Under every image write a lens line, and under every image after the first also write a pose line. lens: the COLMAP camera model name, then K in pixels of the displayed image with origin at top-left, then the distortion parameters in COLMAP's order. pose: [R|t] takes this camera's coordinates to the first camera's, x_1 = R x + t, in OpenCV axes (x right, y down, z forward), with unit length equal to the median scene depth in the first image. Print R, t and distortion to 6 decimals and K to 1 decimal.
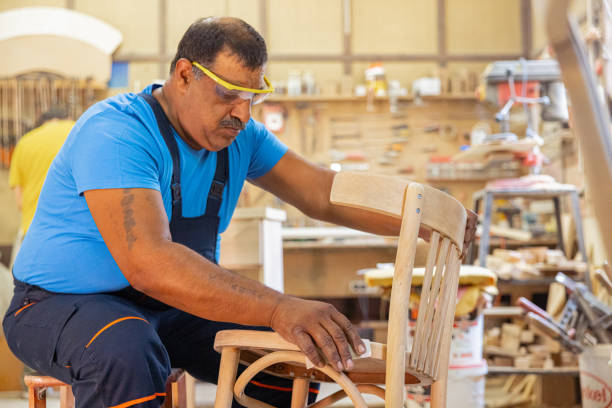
lens RADIAL K [[907.7, 0, 306.0], [0, 907.7, 204.0], [0, 0, 1]] dist [-0.015967, 0.089580]
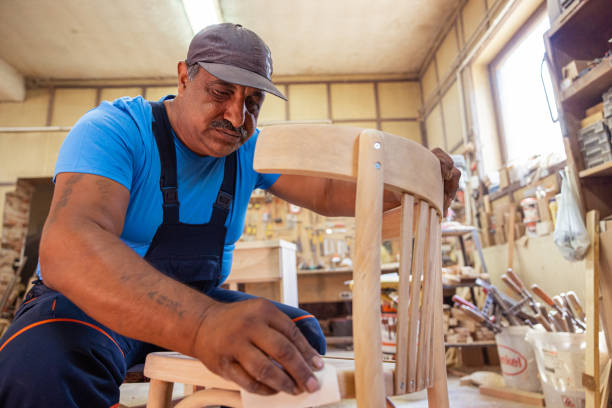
lens RADIAL K [[403.3, 0, 306.0], [0, 403.3, 204.0], [0, 0, 1]] dist [0.005091, 0.001633]
pose [[0.999083, -0.034932, -0.024762, 0.011531], [0.030951, 0.988789, -0.146078, 0.038335], [0.029587, 0.145178, 0.988963, 0.270613]]
